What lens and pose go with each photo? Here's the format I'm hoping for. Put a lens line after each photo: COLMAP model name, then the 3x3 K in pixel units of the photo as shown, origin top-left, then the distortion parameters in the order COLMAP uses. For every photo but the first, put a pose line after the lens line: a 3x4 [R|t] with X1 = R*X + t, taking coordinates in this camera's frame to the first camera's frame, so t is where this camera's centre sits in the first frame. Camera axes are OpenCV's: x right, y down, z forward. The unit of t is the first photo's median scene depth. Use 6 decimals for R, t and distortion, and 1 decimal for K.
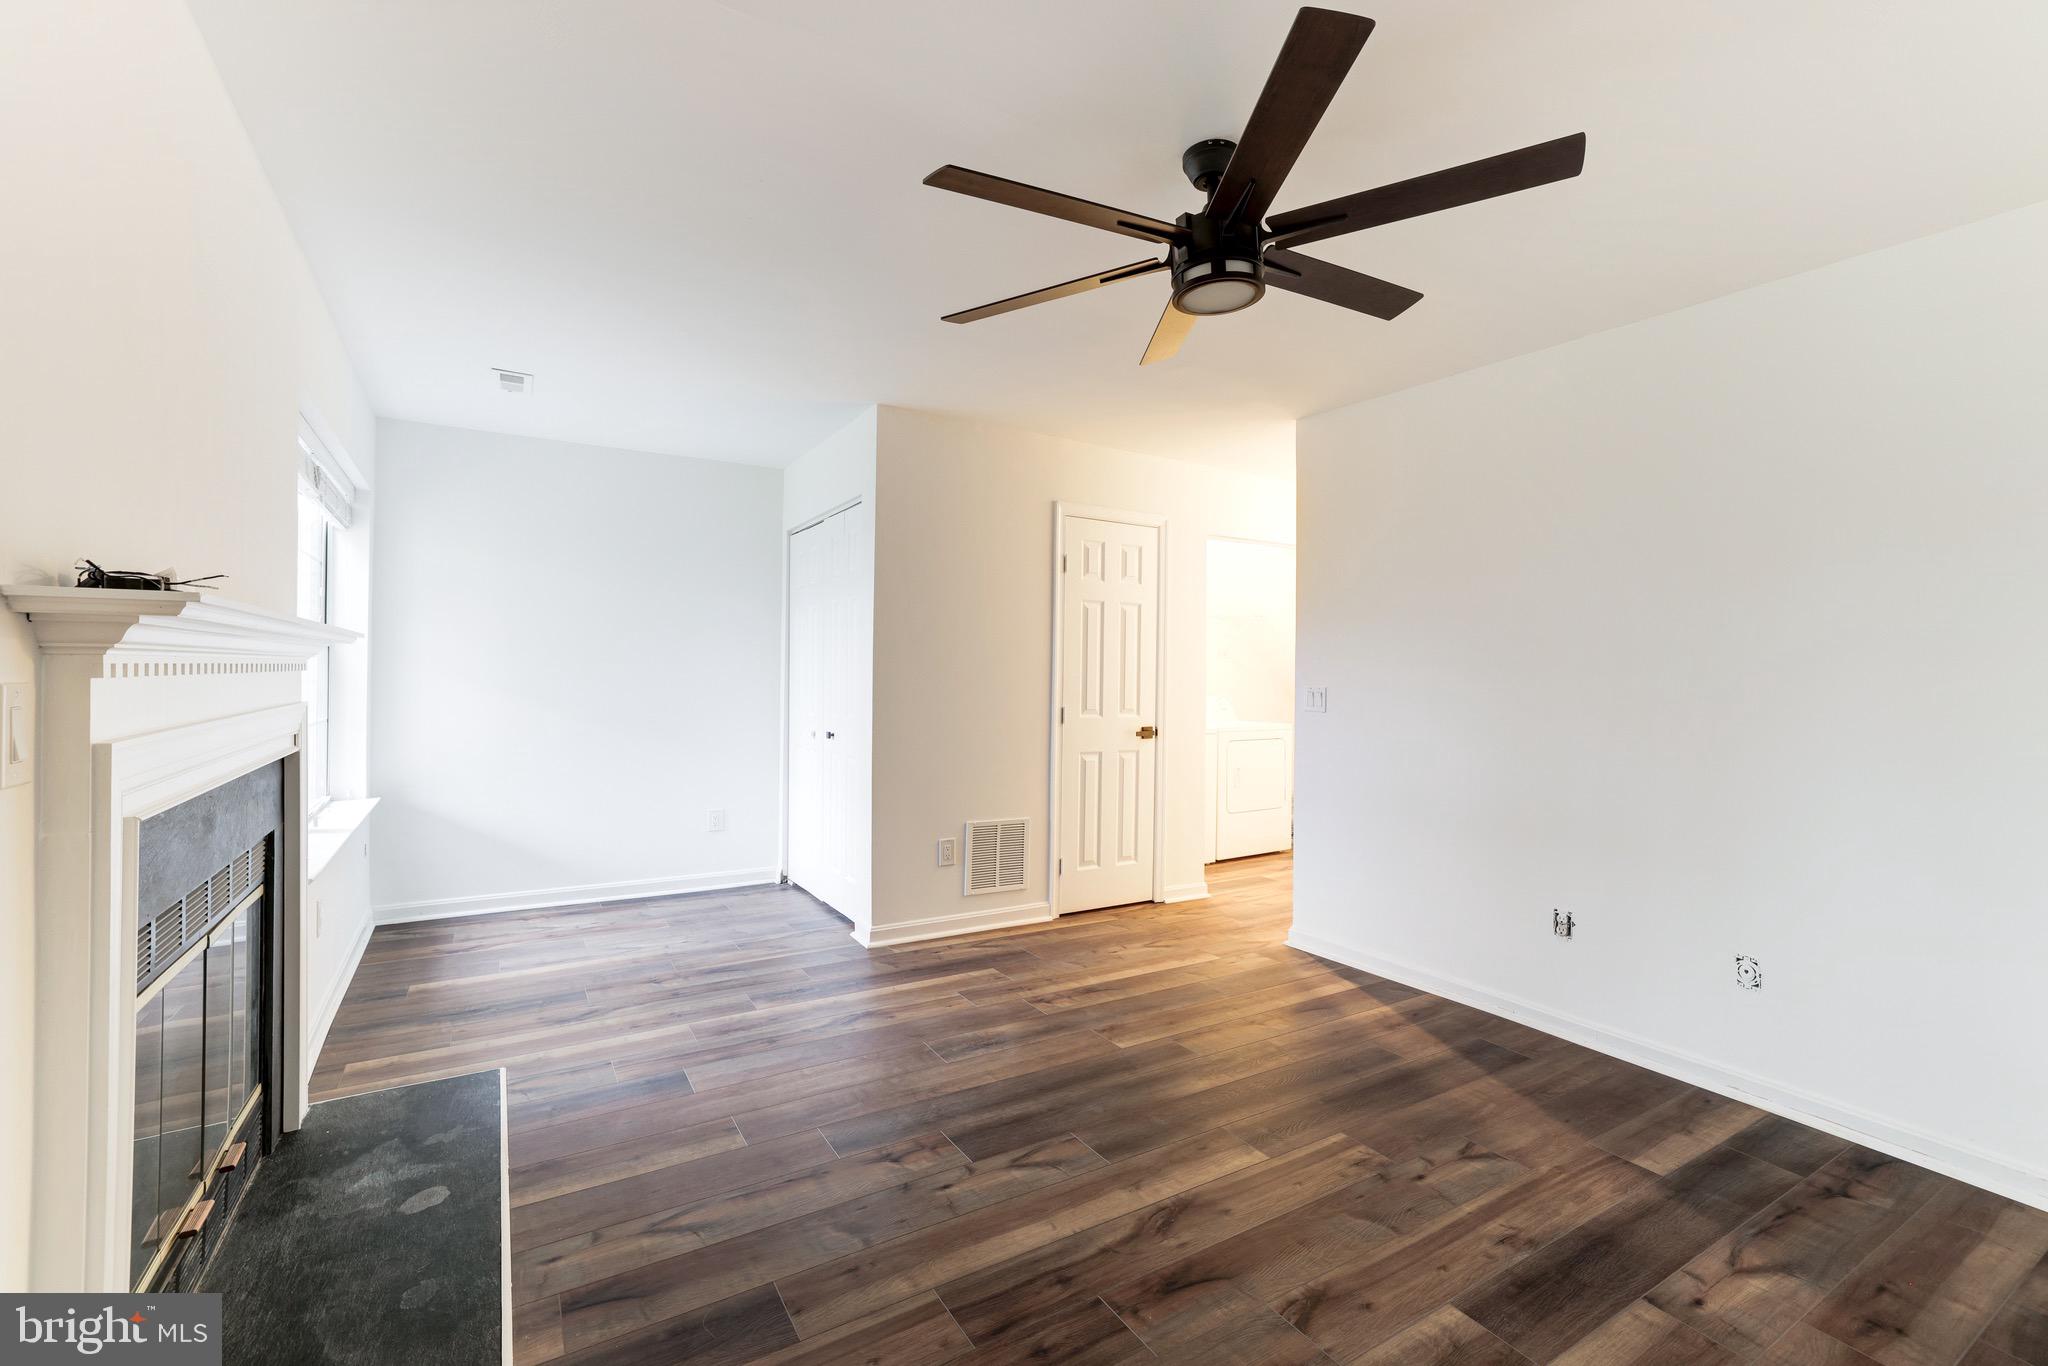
lens RADIAL K [[885.6, 0, 1020.3], [0, 885.6, 664.9], [0, 0, 1]] dist [-0.029546, 0.007152]
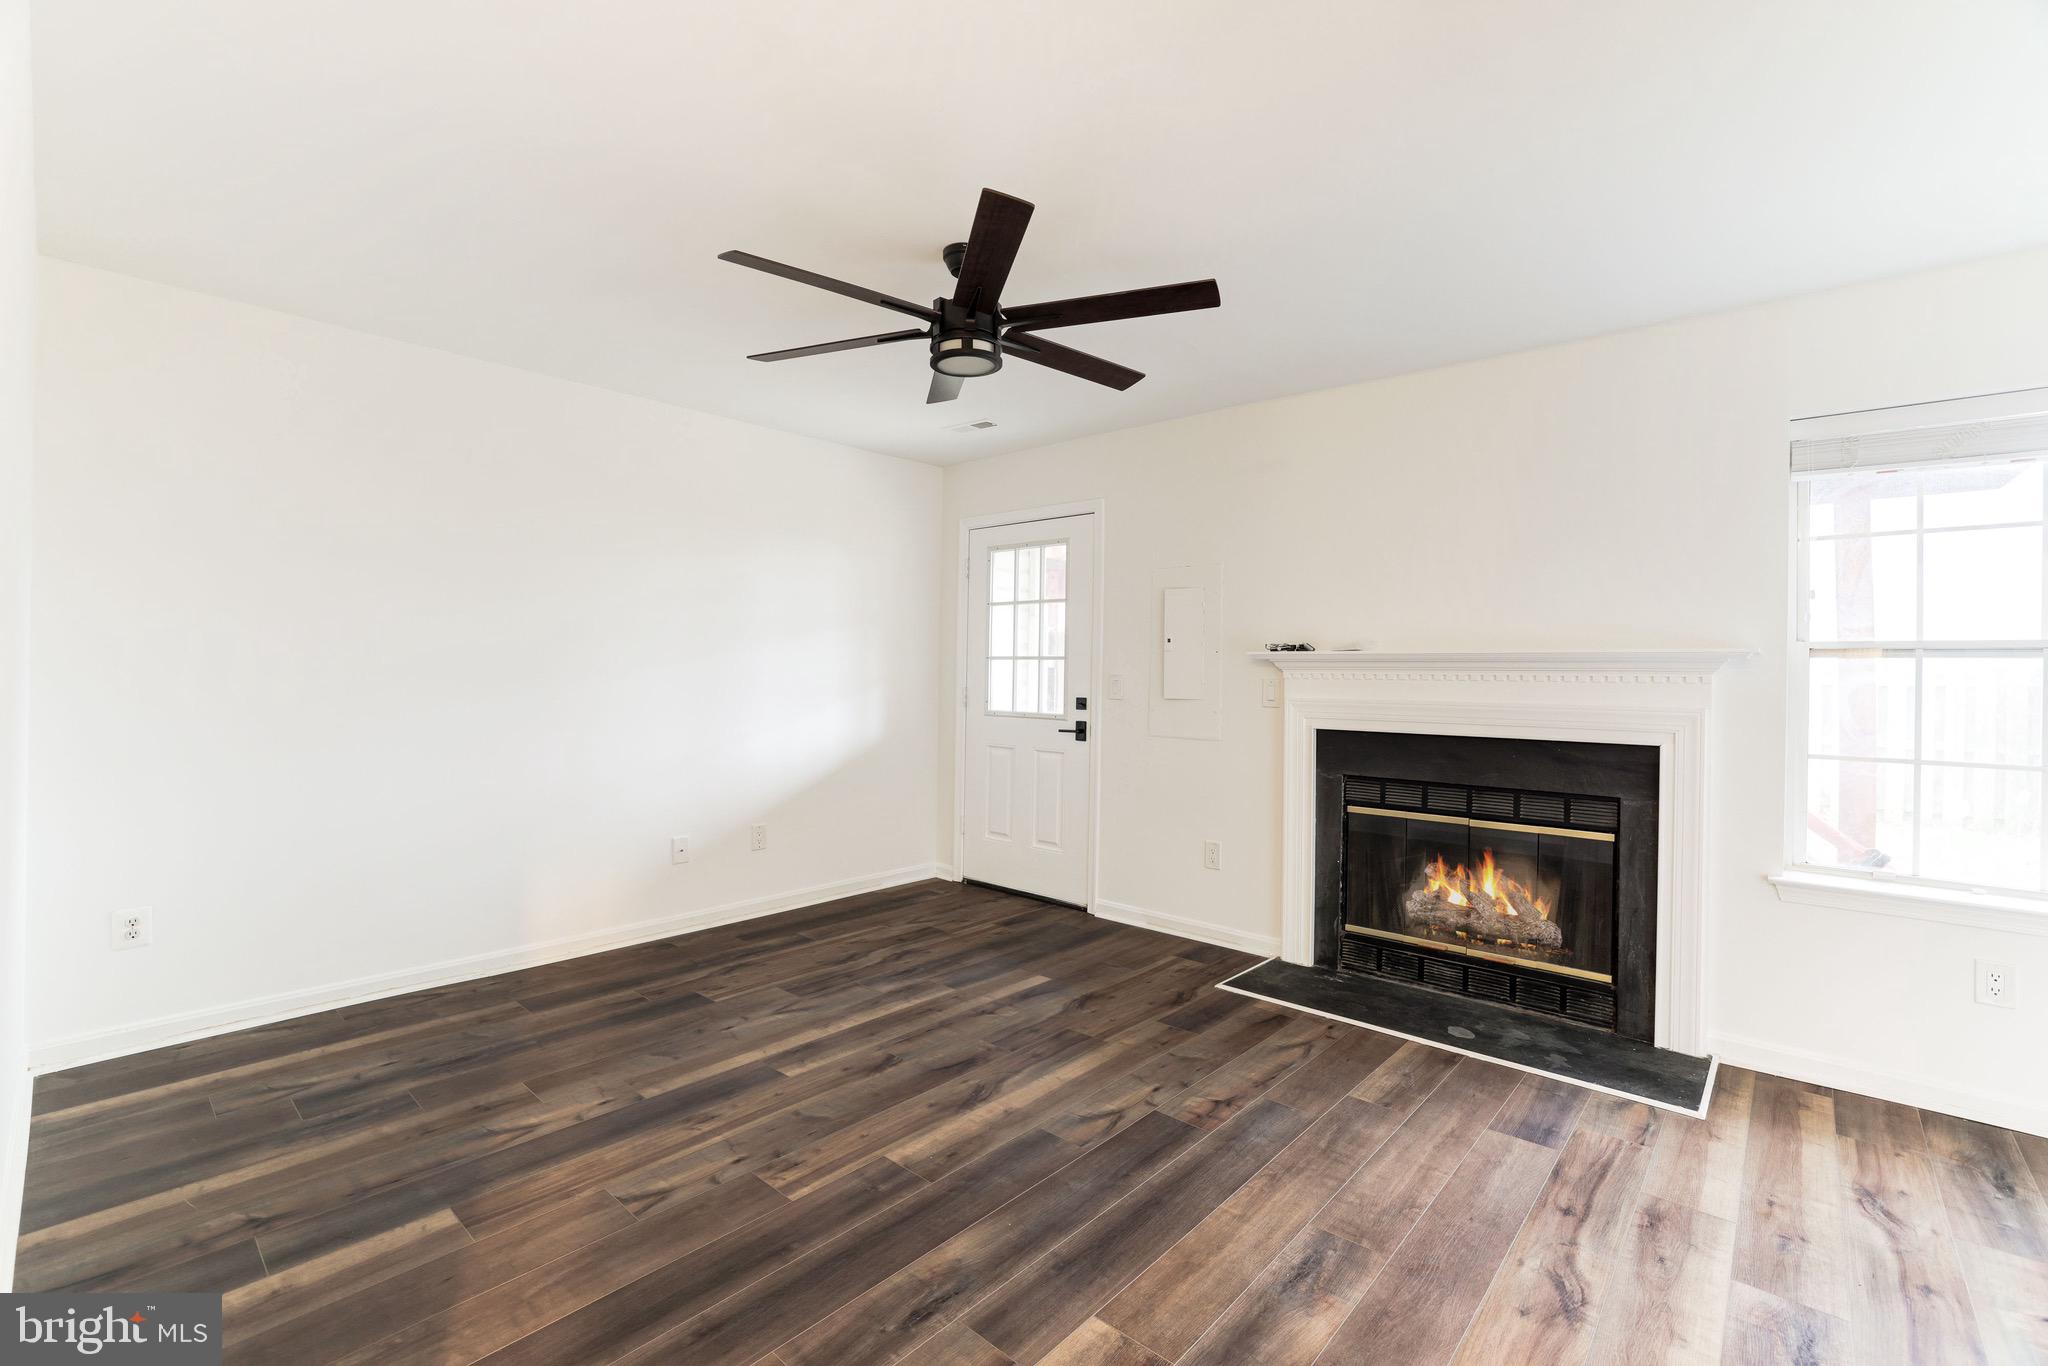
lens RADIAL K [[885.6, 0, 1035.6], [0, 885.6, 673.6], [0, 0, 1]] dist [-0.029546, 0.007152]
pose [[-0.952408, -0.026819, -0.303644, 0.291501], [-0.023727, 0.999622, -0.013870, 0.020853], [0.303901, -0.006005, -0.952685, 1.329374]]
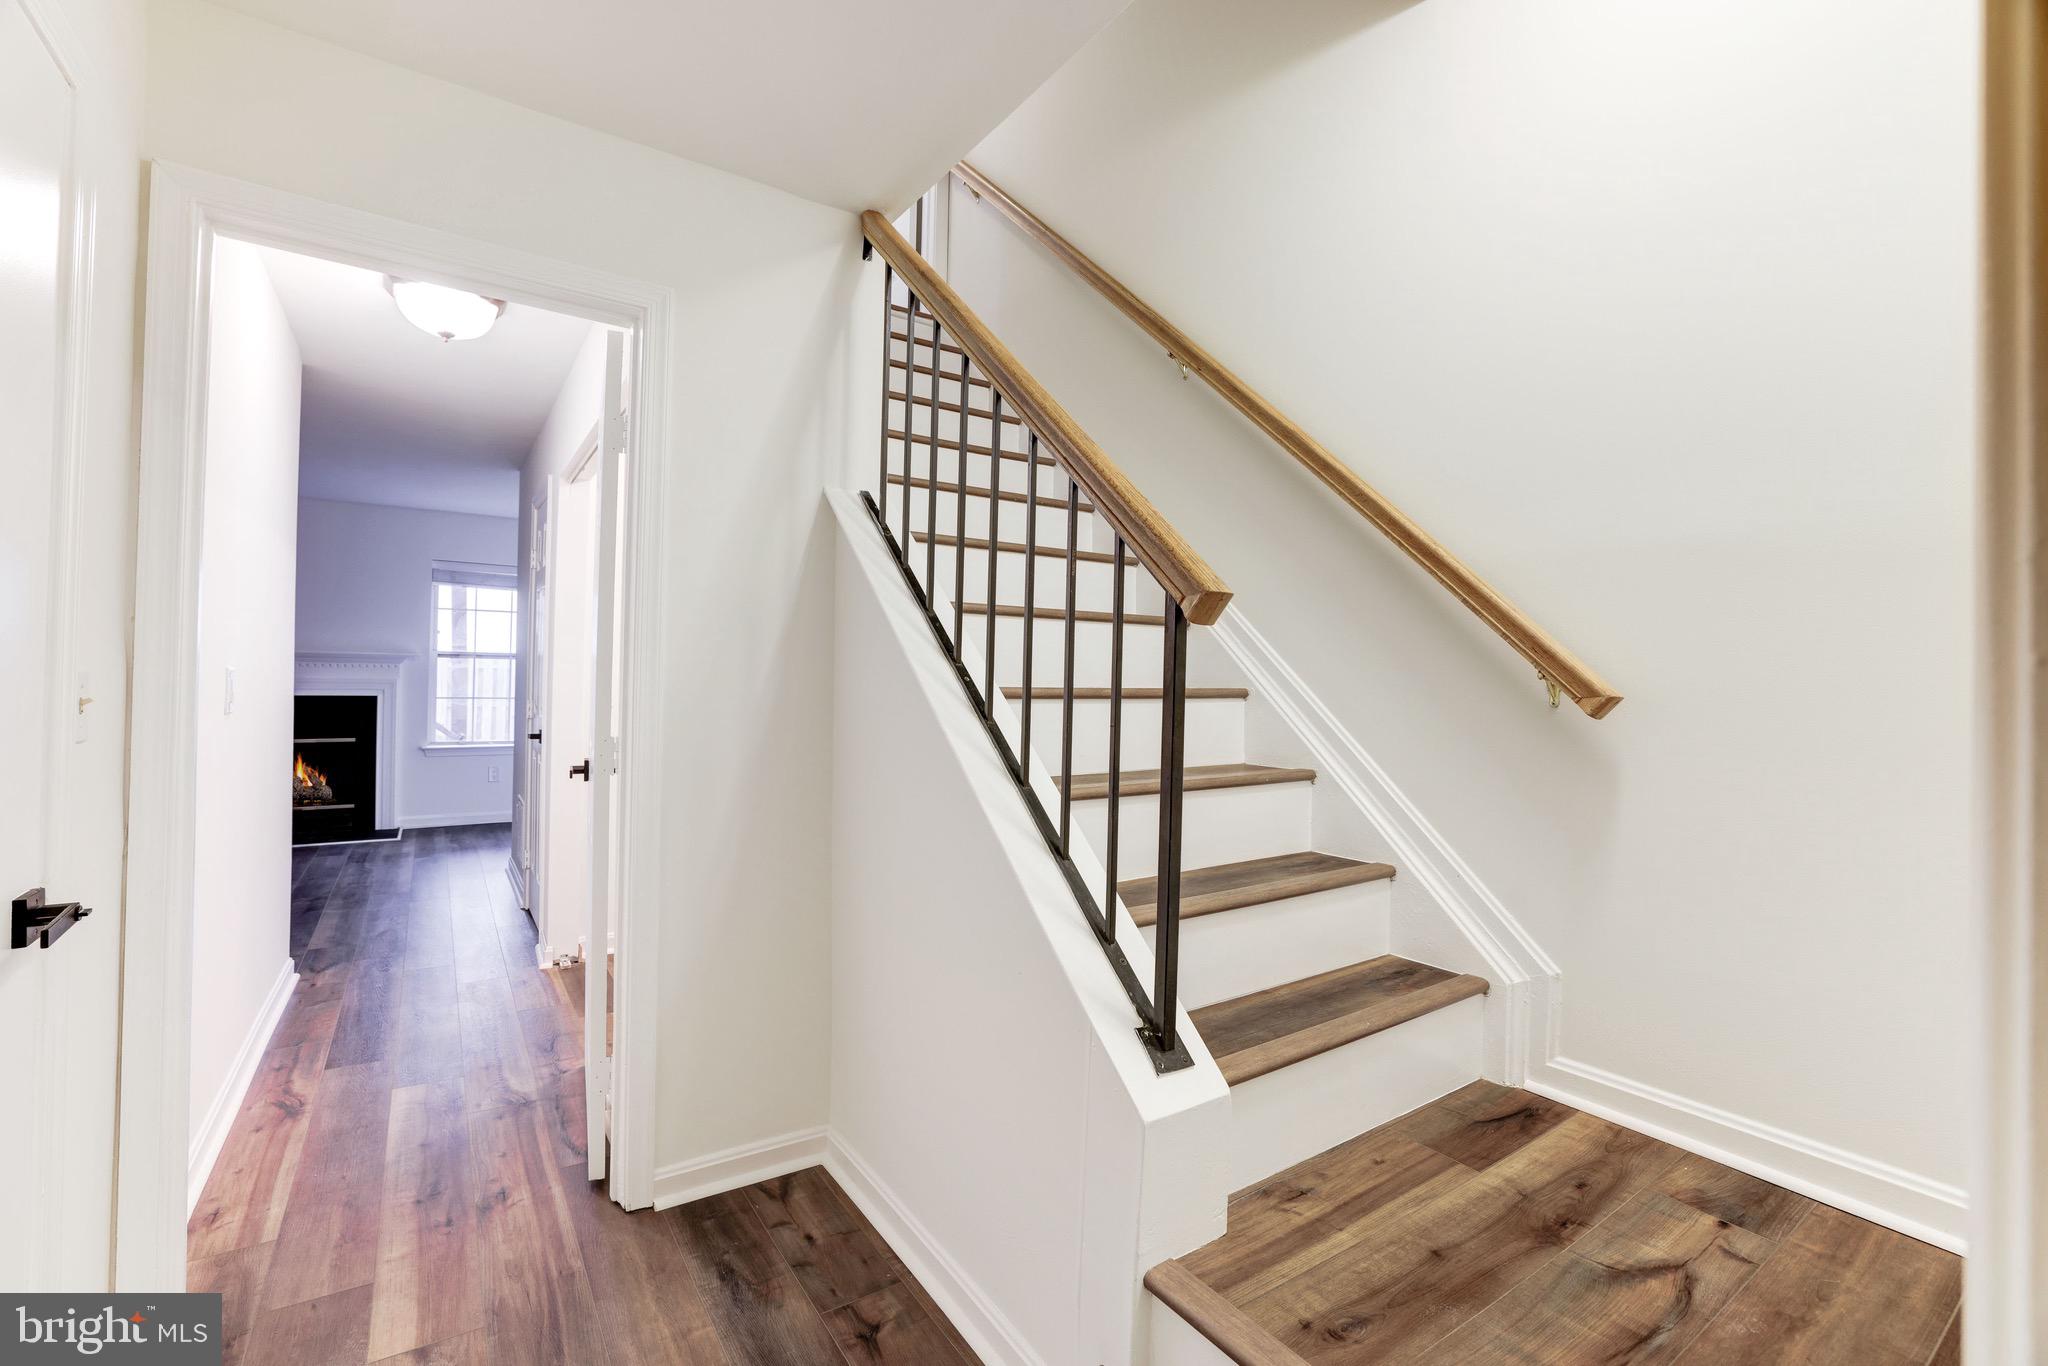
lens RADIAL K [[885.6, 0, 1019.2], [0, 885.6, 678.0], [0, 0, 1]] dist [-0.029546, 0.007152]
pose [[0.045653, -0.029890, -0.998510, 1.461365], [0.000088, 0.999552, -0.029917, 0.086051], [0.998957, 0.001277, 0.045635, 2.040973]]
